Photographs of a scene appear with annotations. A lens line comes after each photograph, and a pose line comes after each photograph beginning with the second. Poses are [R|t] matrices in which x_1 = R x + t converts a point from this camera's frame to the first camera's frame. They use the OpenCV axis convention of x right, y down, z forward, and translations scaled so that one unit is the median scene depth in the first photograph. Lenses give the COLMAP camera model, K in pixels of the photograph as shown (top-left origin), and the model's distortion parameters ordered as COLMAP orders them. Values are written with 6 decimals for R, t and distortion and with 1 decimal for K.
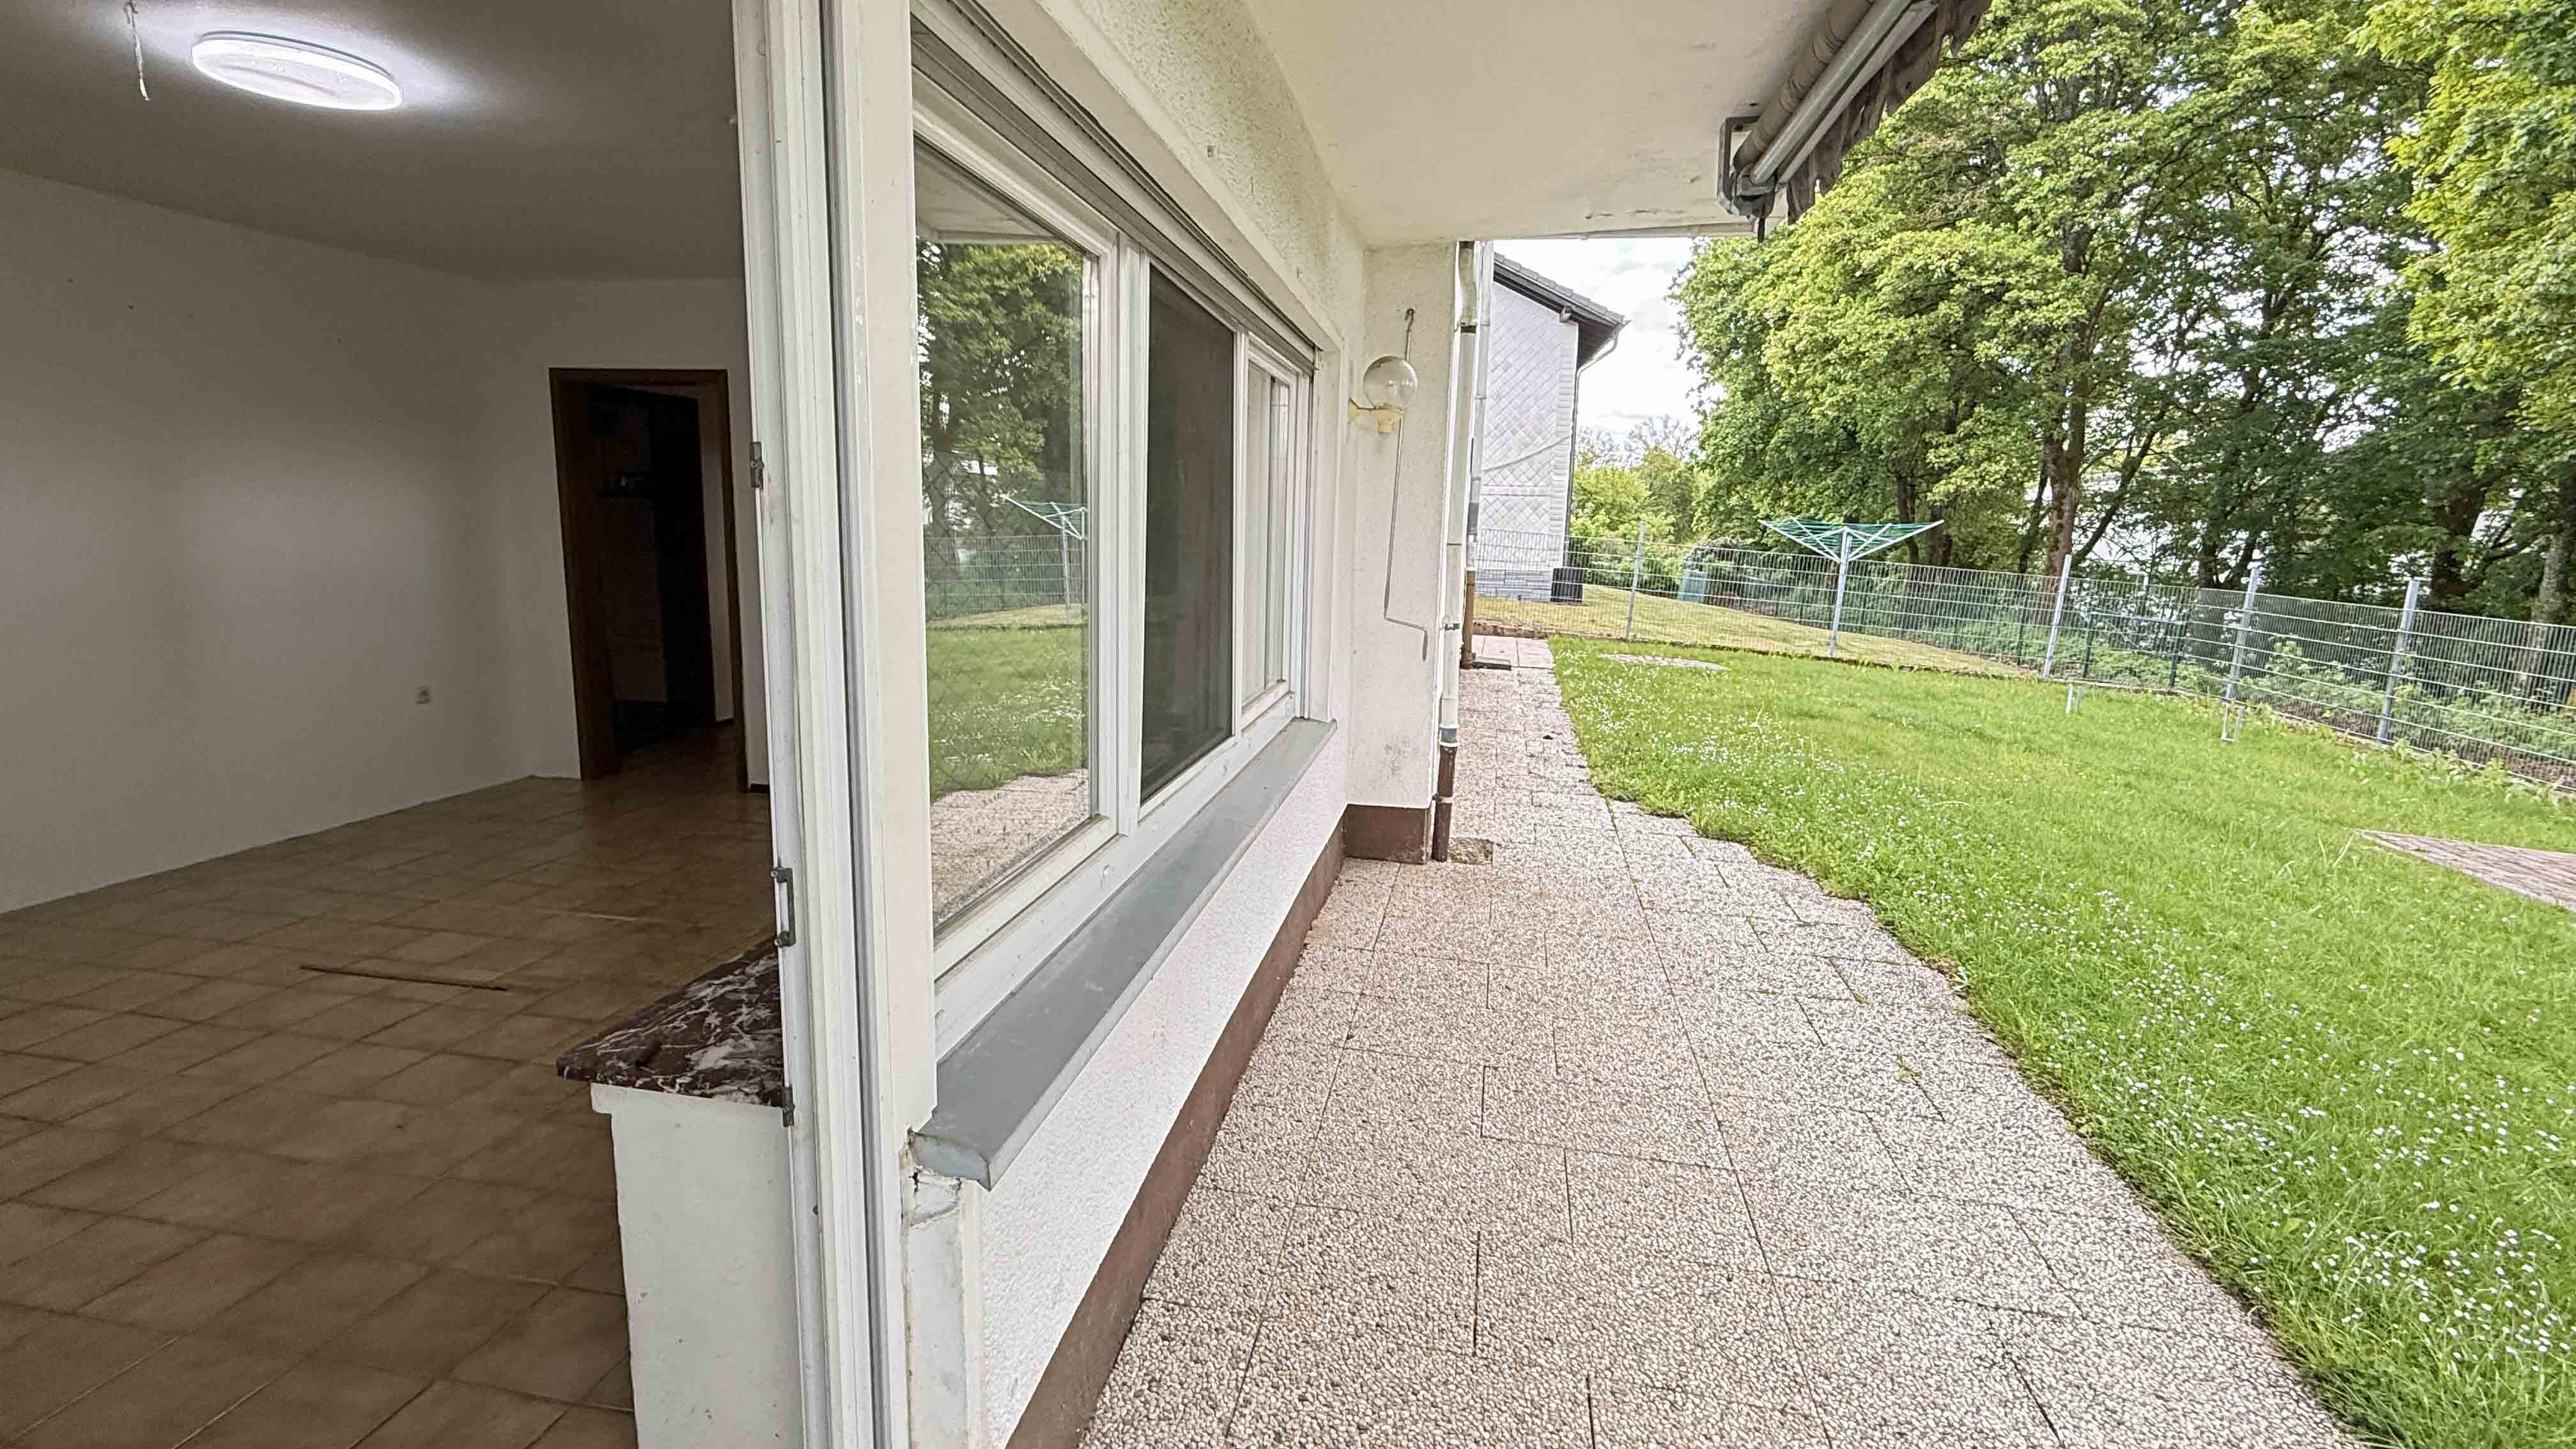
lens RADIAL K [[1190.6, 0, 1286.1], [0, 1190.6, 722.7], [0, 0, 1]] dist [-0.001055, -0.000092]
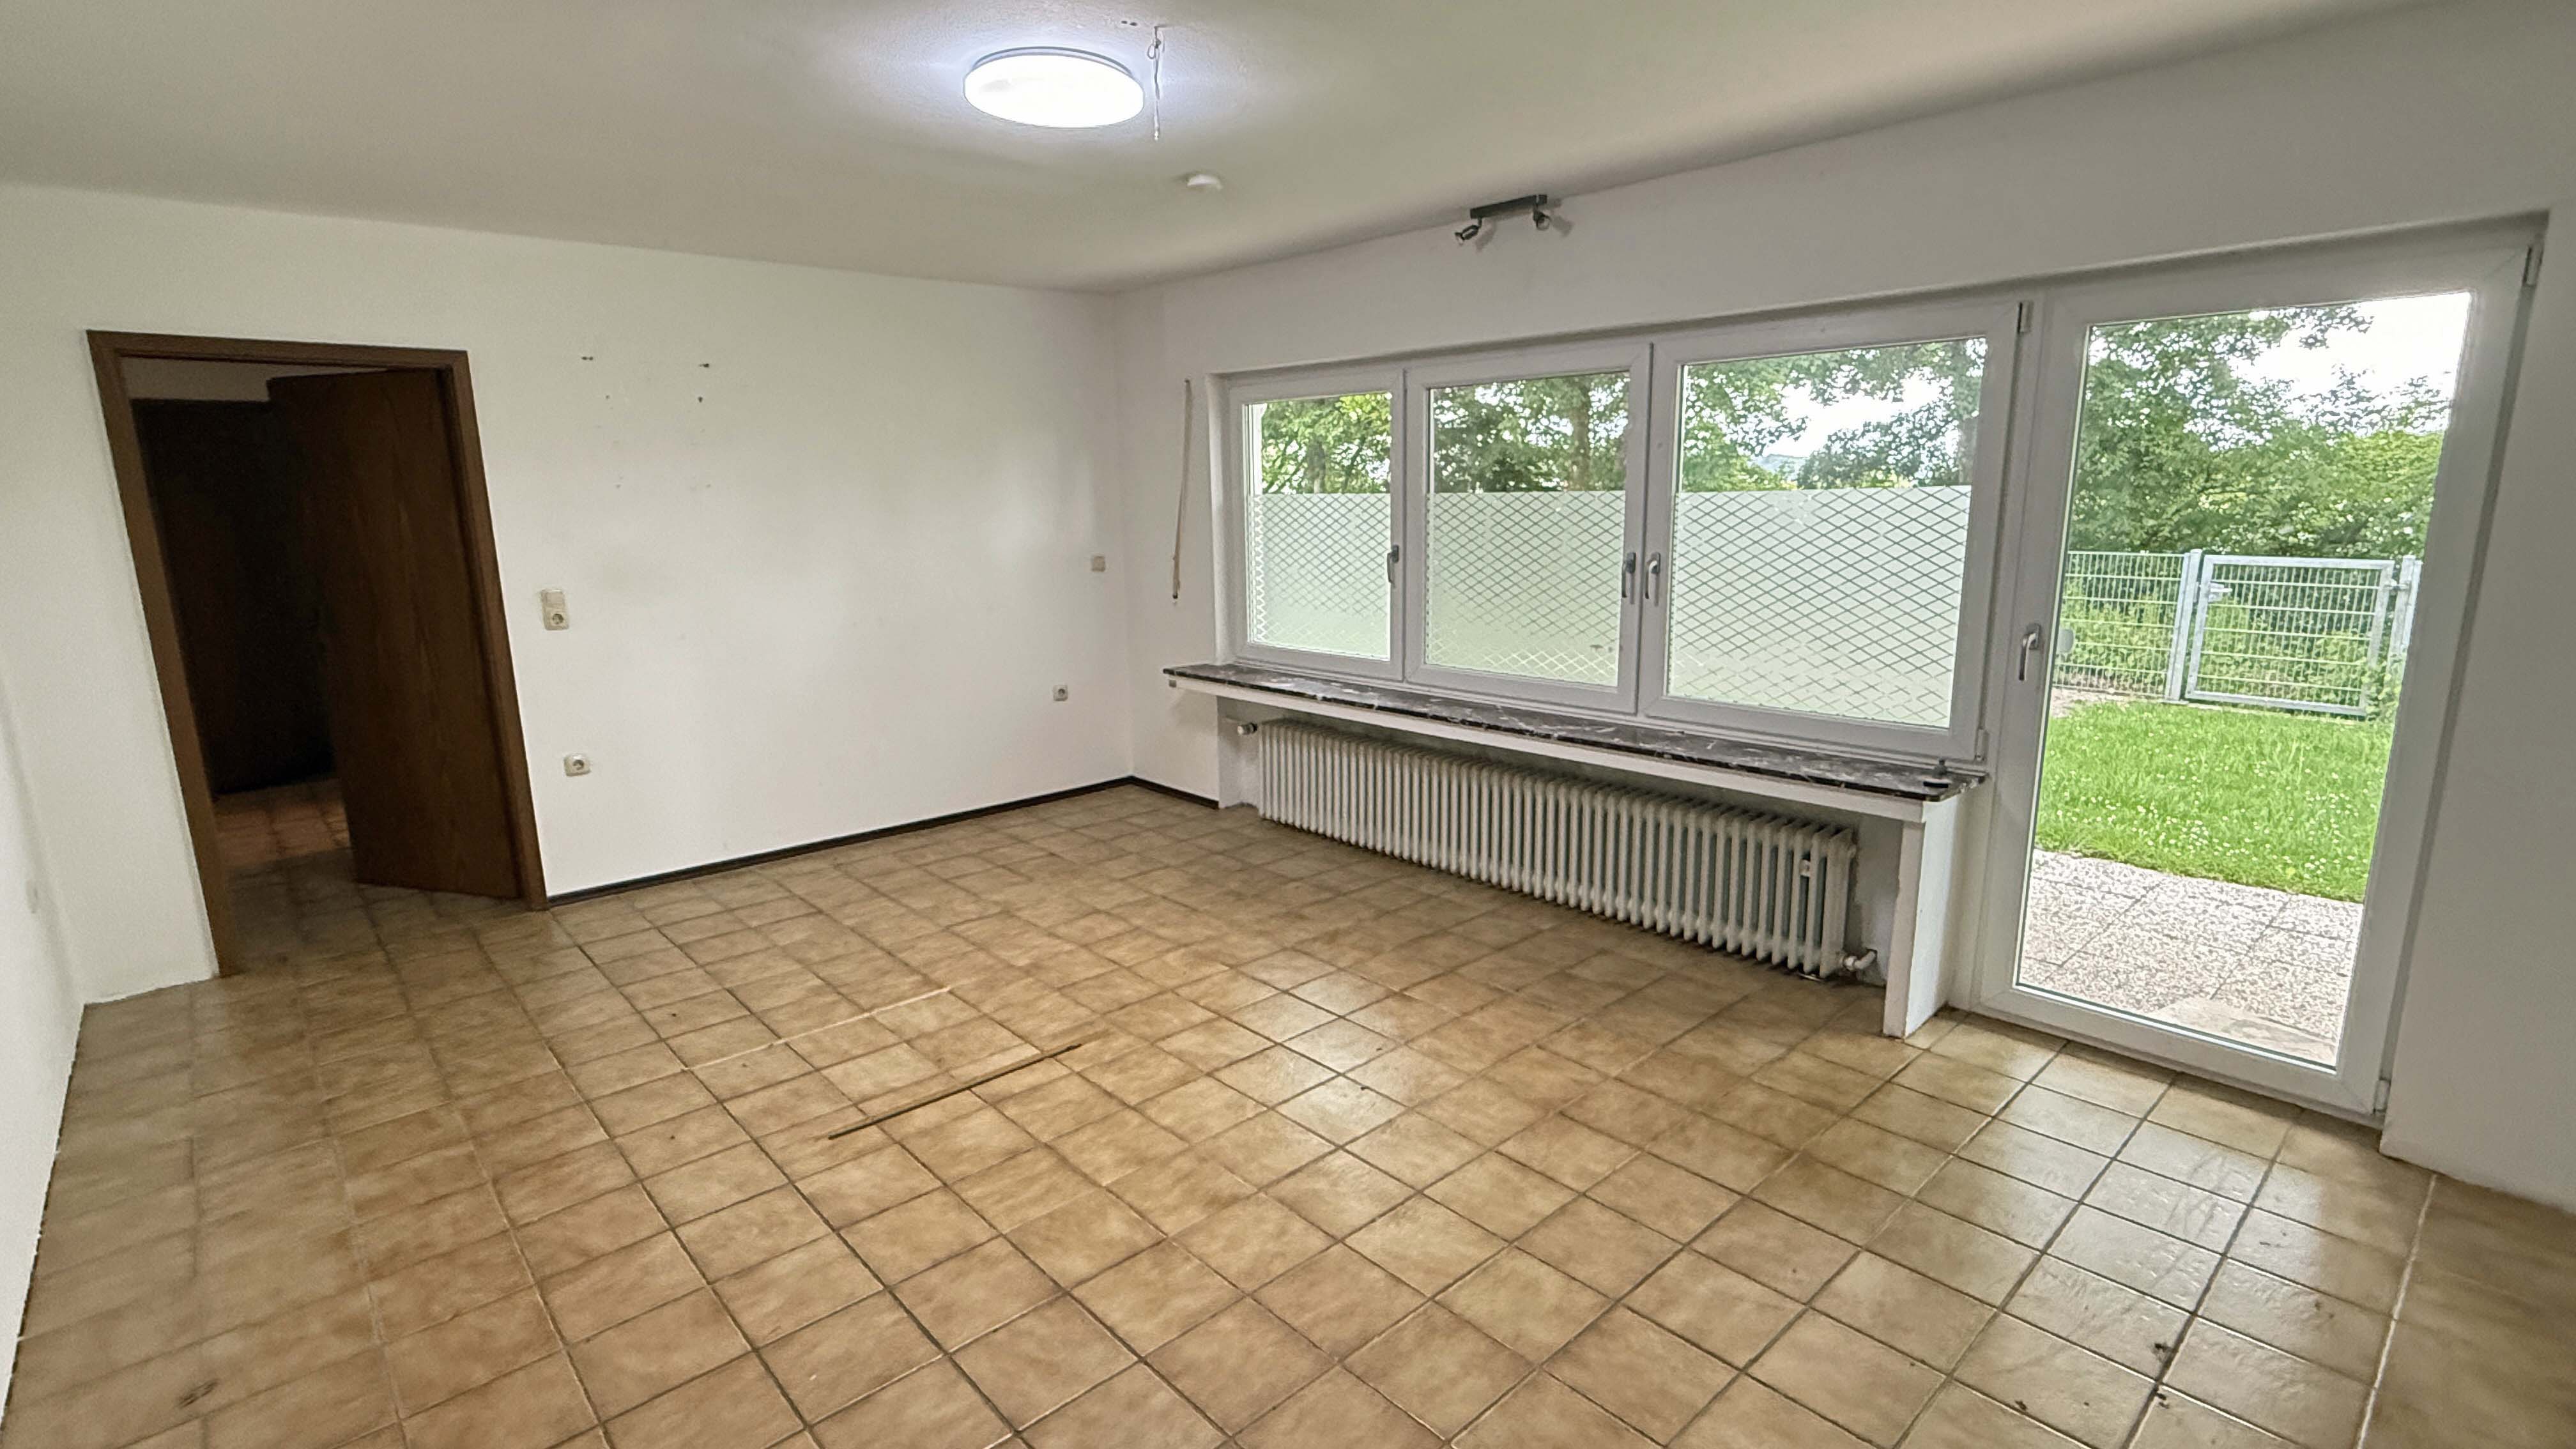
lens RADIAL K [[1190.6, 0, 1297.9], [0, 1190.6, 726.9], [0, 0, 1]] dist [-0.001055, -0.000092]
pose [[0.607690, -0.195751, 0.769672, -1.043520], [0.167124, 0.978966, 0.117028, -0.091957], [-0.776391, 0.057514, 0.627622, 0.208879]]
